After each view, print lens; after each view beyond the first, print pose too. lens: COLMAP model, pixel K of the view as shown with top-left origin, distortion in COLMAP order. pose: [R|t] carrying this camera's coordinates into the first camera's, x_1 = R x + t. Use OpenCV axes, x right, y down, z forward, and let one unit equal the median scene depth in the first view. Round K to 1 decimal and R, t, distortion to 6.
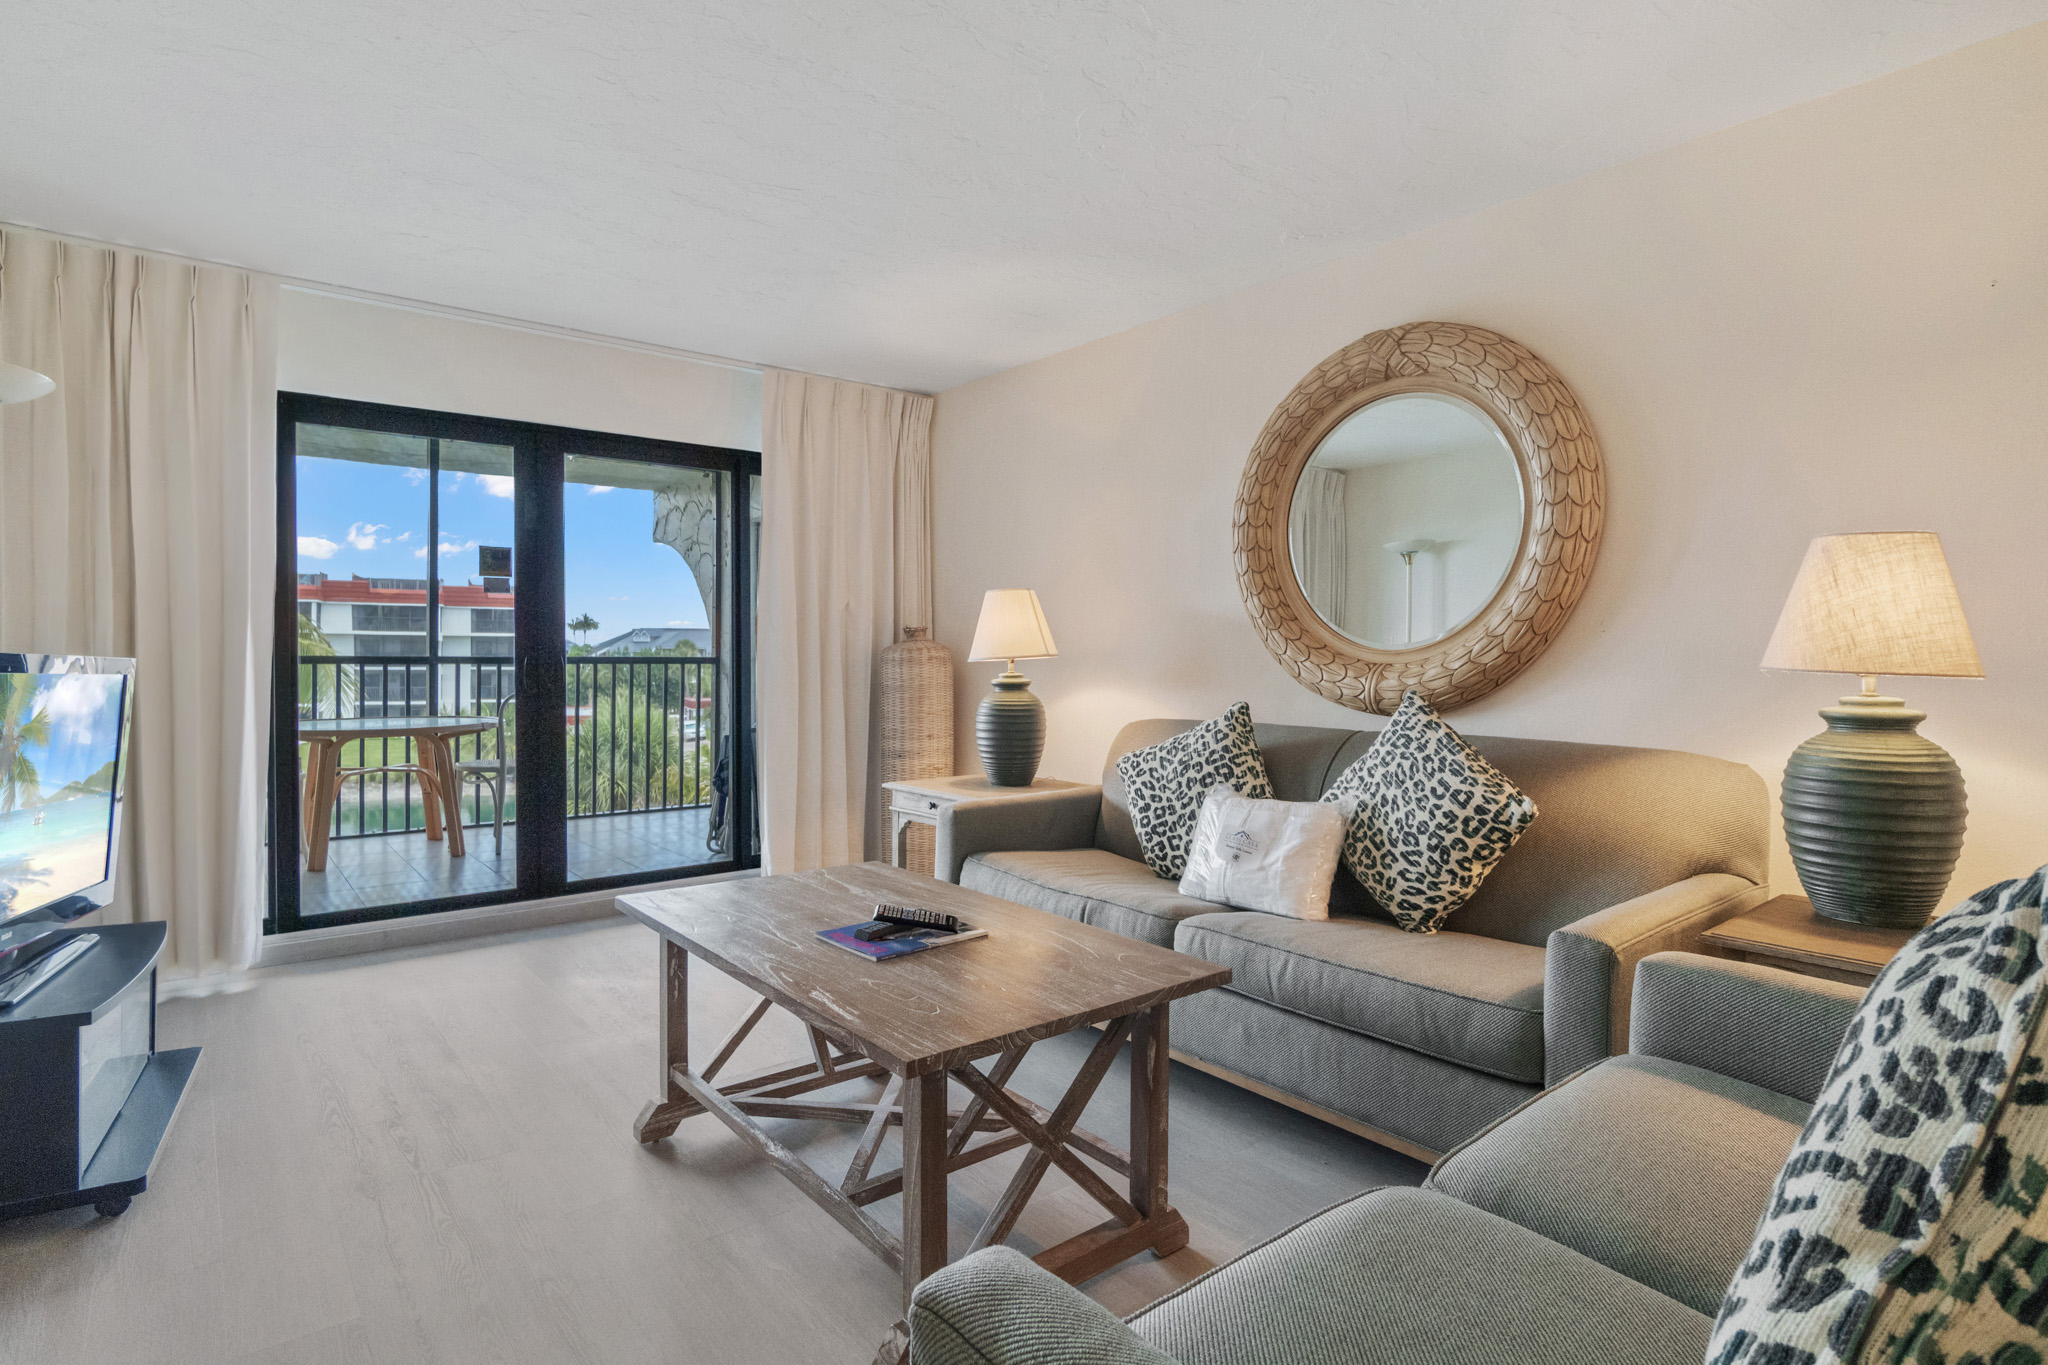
lens RADIAL K [[1028.2, 0, 971.0], [0, 1028.2, 665.5], [0, 0, 1]] dist [-0.000931, 0.000081]
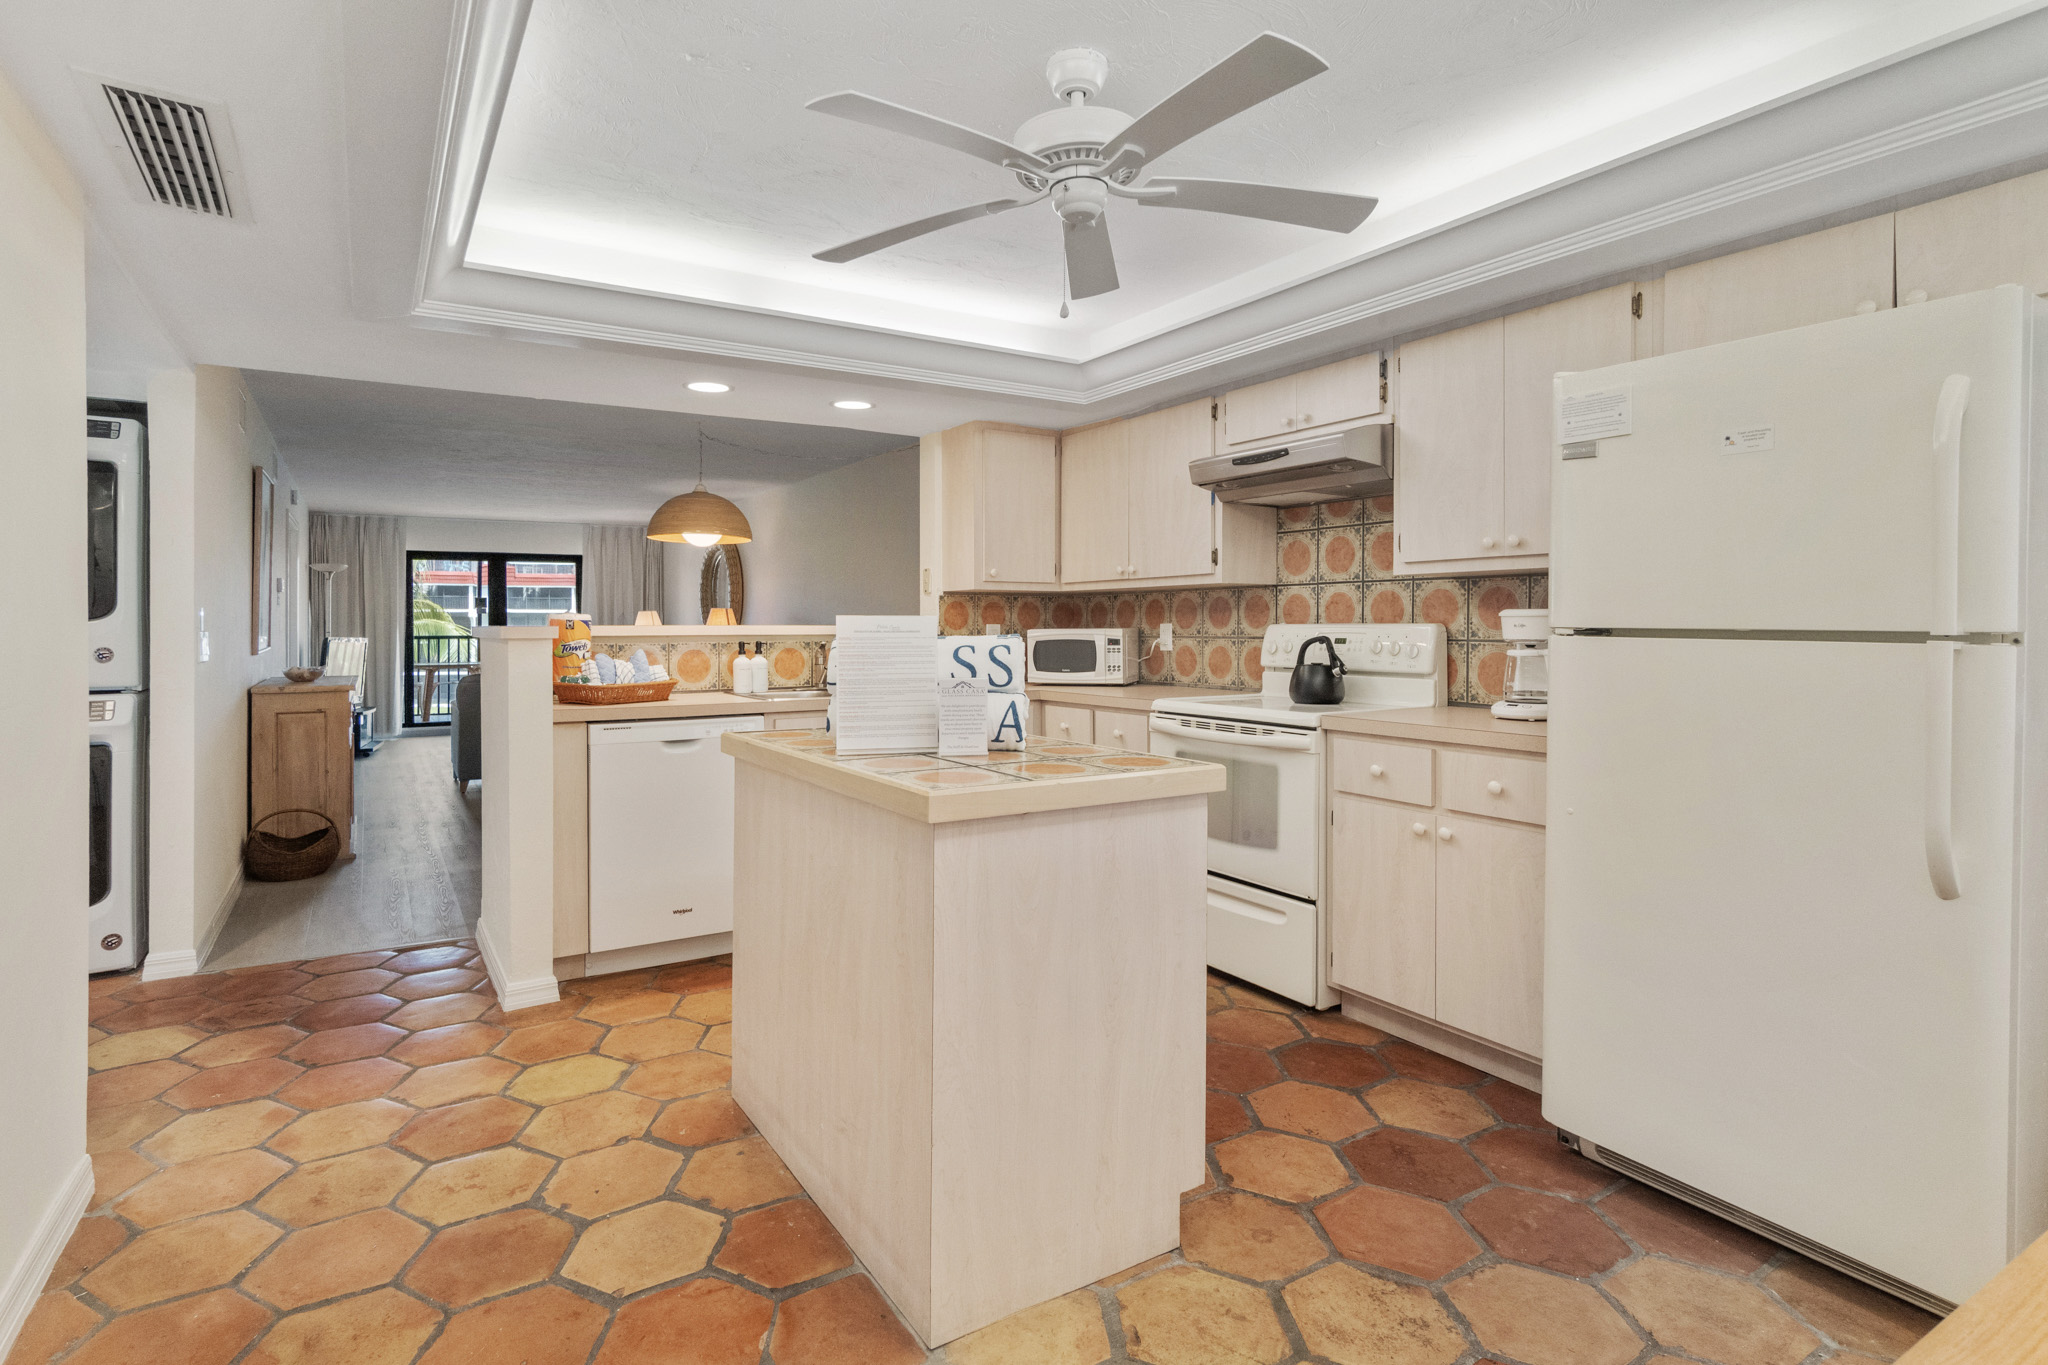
lens RADIAL K [[1029.7, 0, 999.7], [0, 1029.7, 626.0], [0, 0, 1]] dist [-0.001578, -0.000733]
pose [[0.994895, -0.006453, -0.100706, 1.635365], [0.005391, 0.999927, -0.010815, 0.004489], [0.100768, 0.010217, 0.994857, -2.199207]]
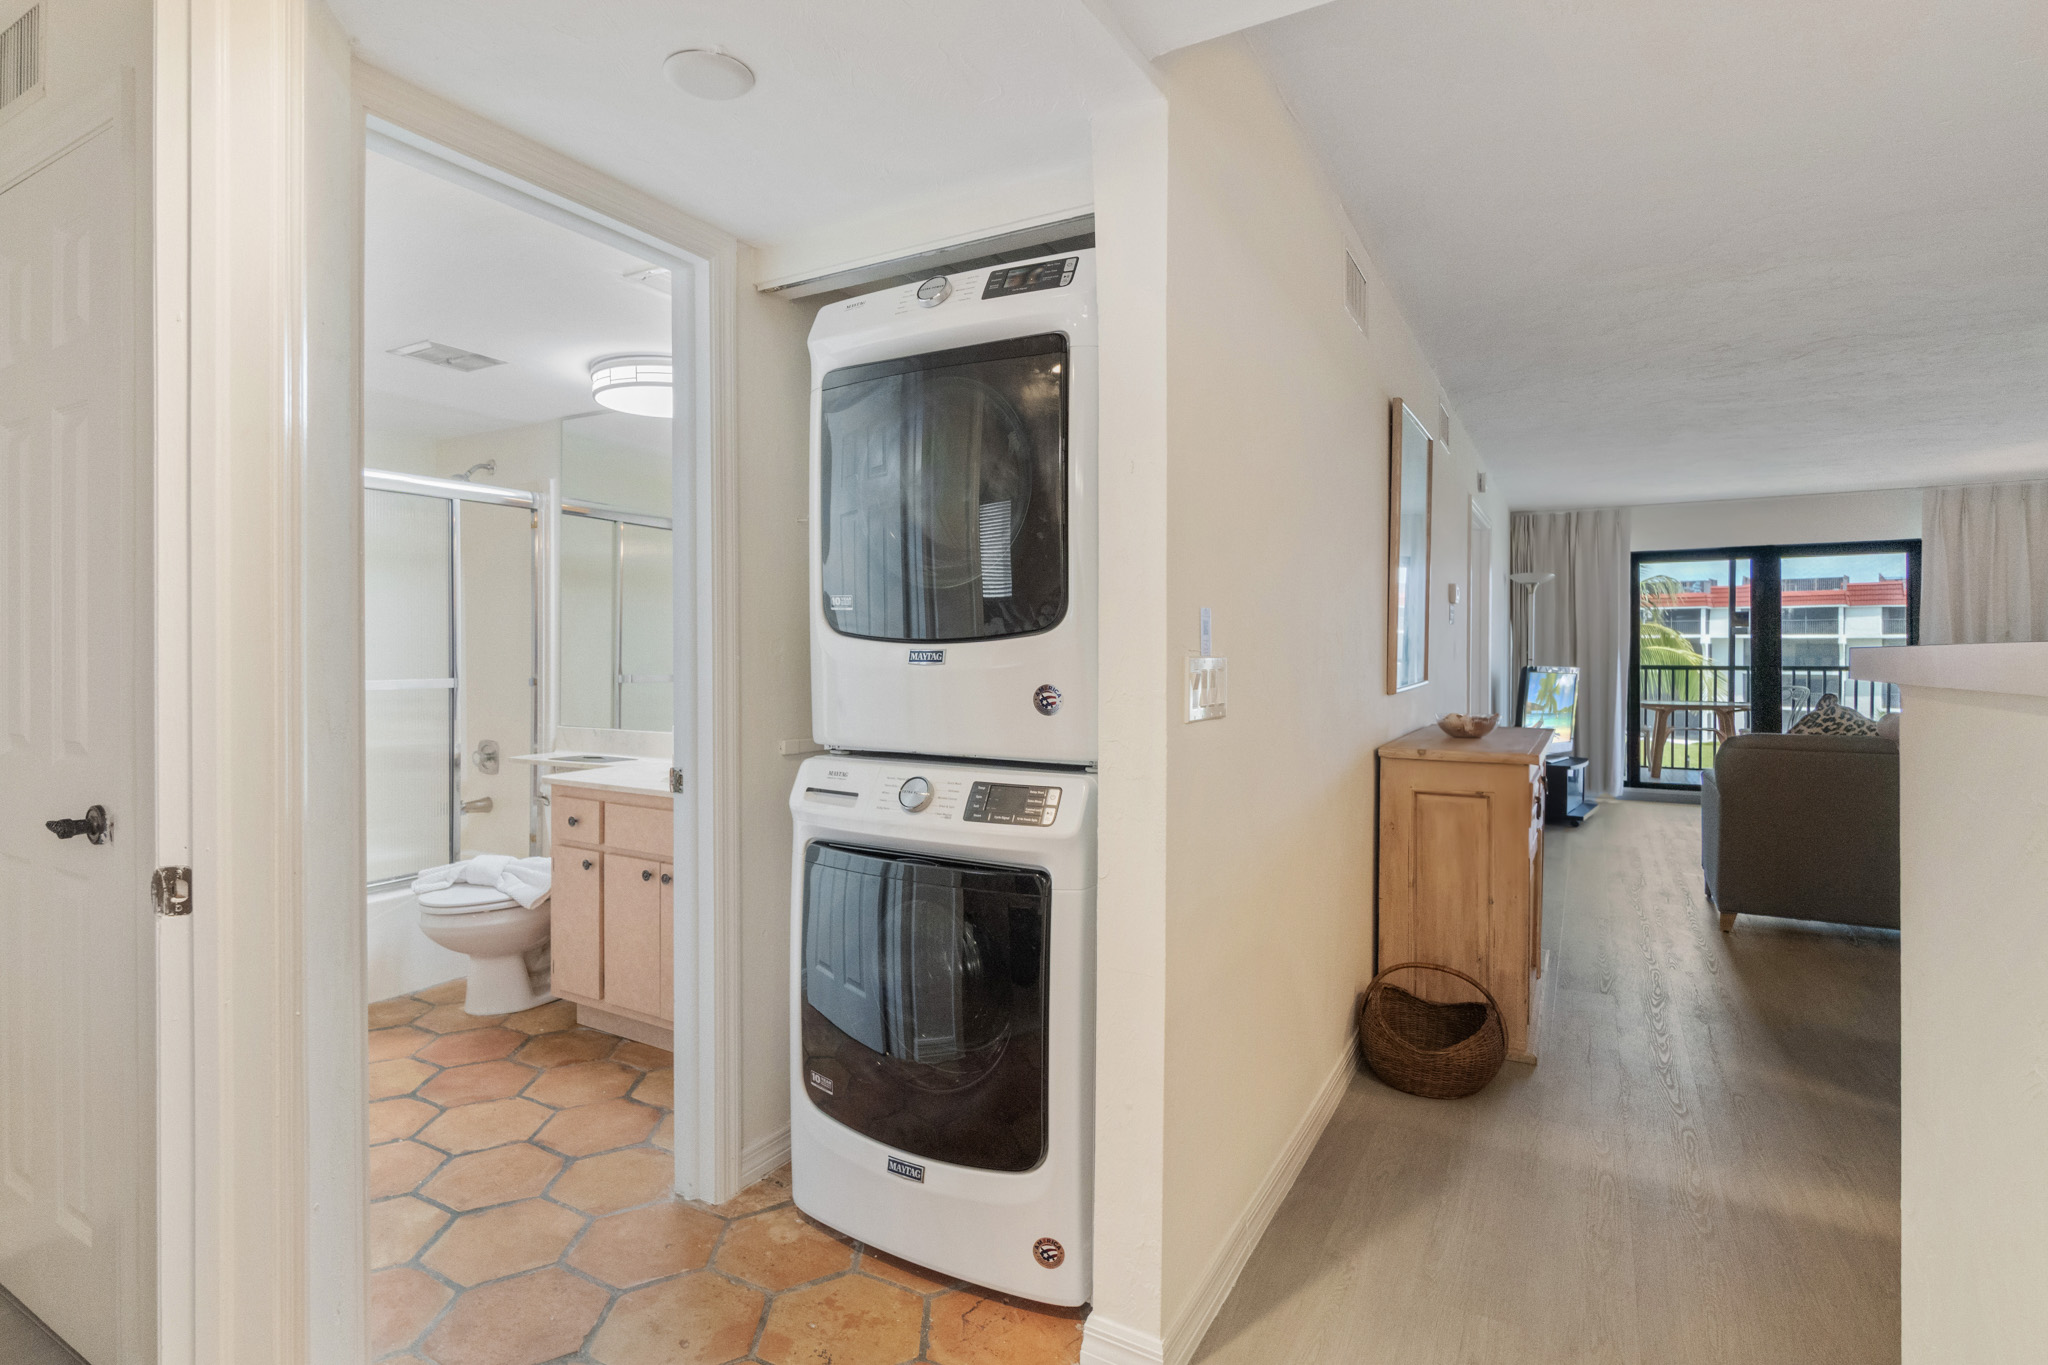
lens RADIAL K [[1028.9, 0, 985.8], [0, 1028.9, 656.9], [0, 0, 1]] dist [-0.001462, 0.000532]
pose [[0.378271, 0.000070, -0.925695, 1.081109], [-0.010814, 0.999932, -0.004344, -0.003123], [0.925632, 0.011654, 0.378246, -1.433973]]
